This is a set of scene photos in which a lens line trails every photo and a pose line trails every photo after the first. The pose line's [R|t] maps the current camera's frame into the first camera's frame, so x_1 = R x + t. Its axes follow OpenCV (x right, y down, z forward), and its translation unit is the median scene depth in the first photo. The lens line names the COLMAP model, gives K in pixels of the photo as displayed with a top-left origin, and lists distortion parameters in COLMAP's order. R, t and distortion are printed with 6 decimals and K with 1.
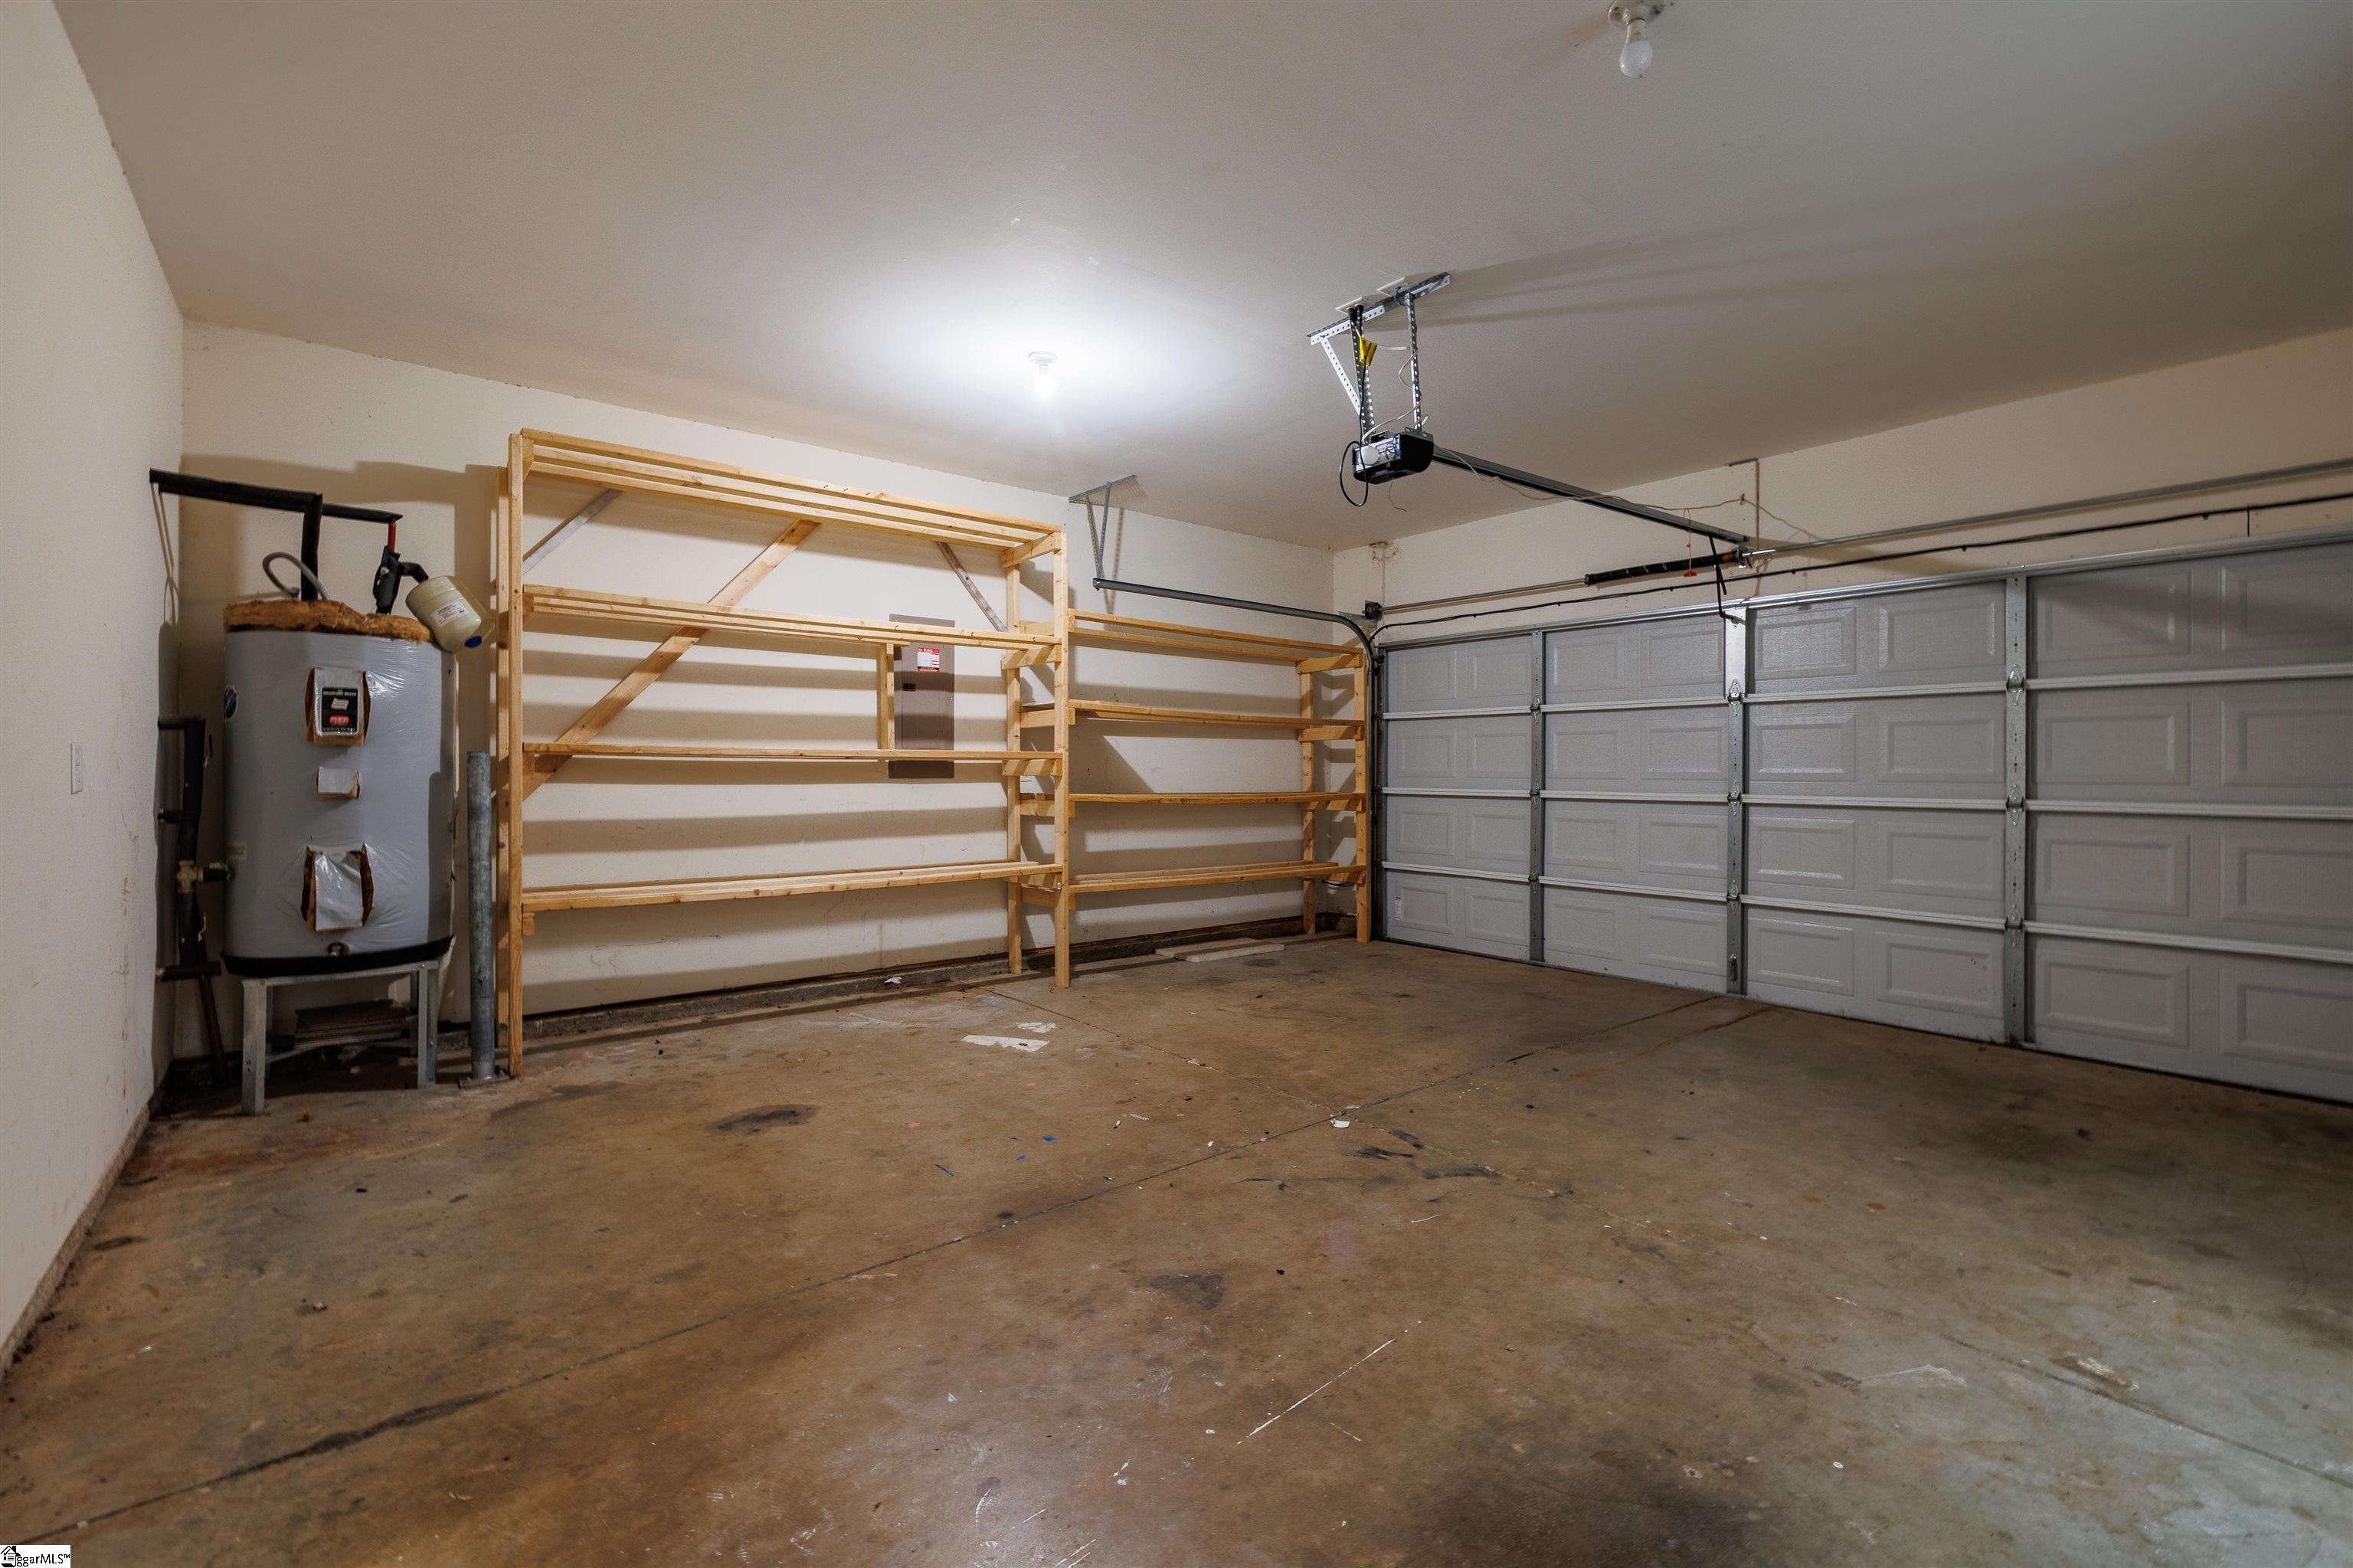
lens RADIAL K [[1022.1, 0, 1173.8], [0, 1022.1, 771.4], [0, 0, 1]] dist [-0.002050, 0.000155]
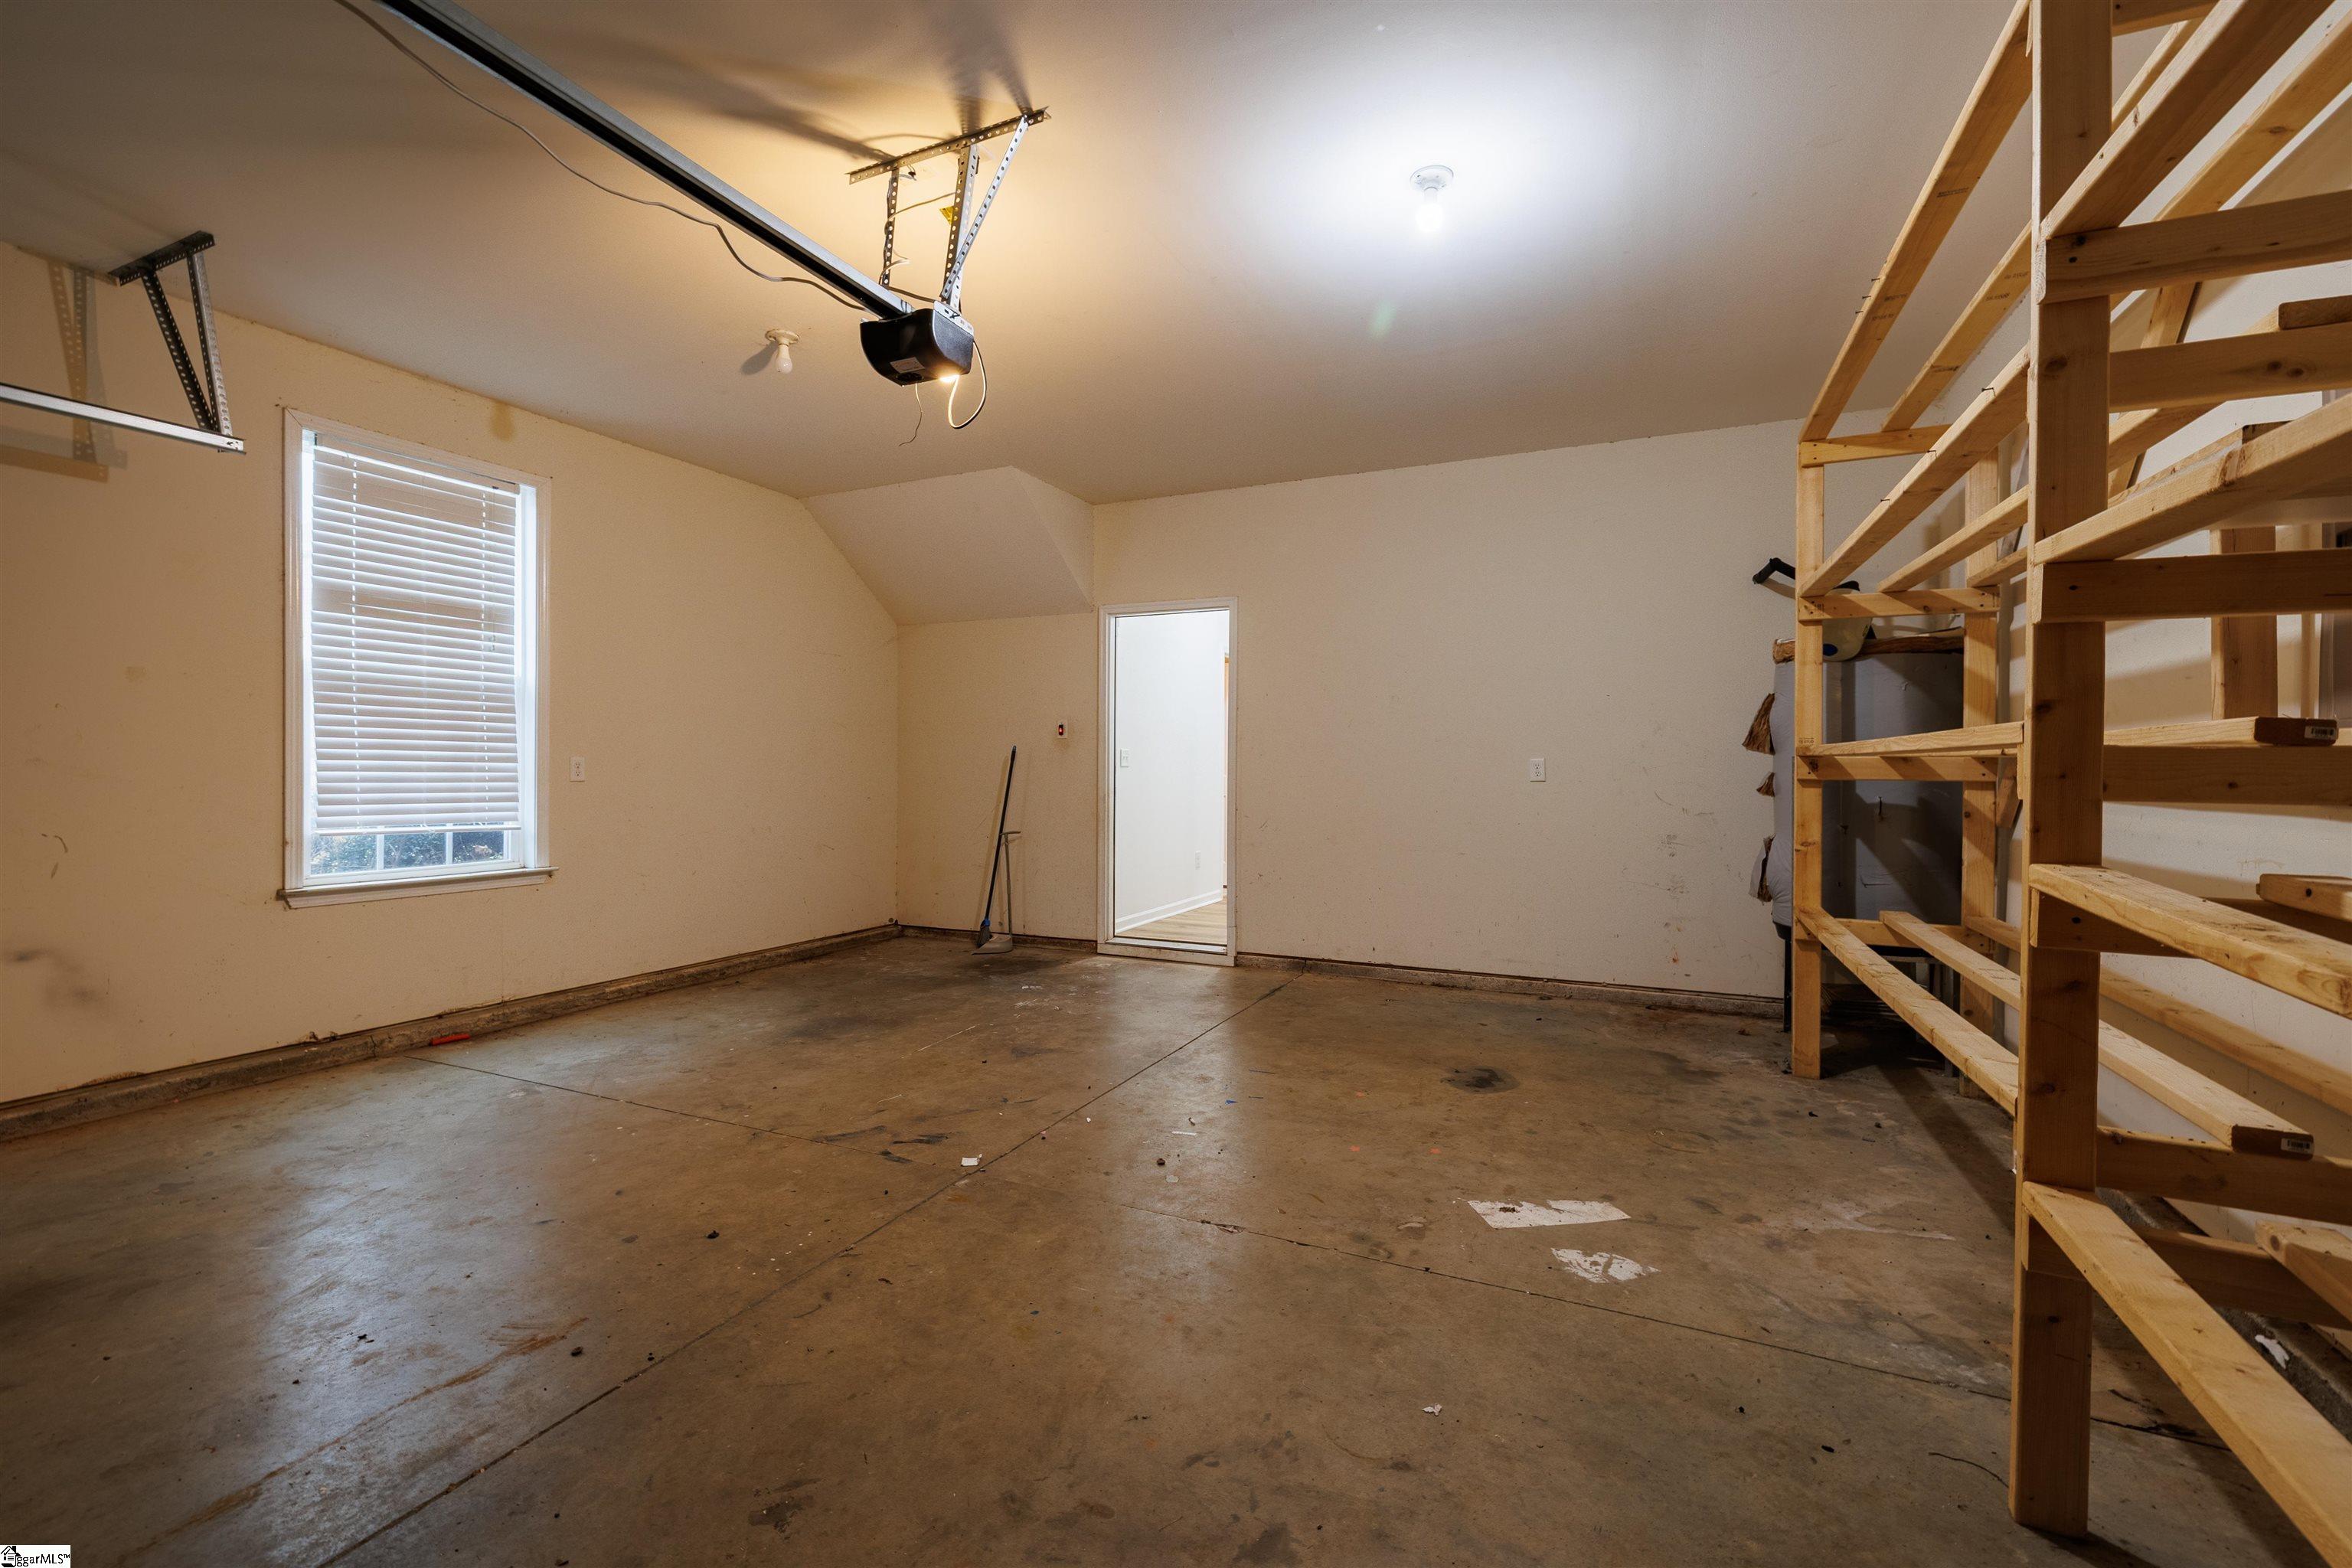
lens RADIAL K [[1021.6, 0, 1172.8], [0, 1021.6, 775.7], [0, 0, 1]] dist [-0.002050, 0.000155]
pose [[-0.903982, -0.003935, -0.427551, 0.418962], [-0.009740, 0.999888, 0.011391, -0.001029], [0.427459, 0.014461, -0.903919, 2.035733]]
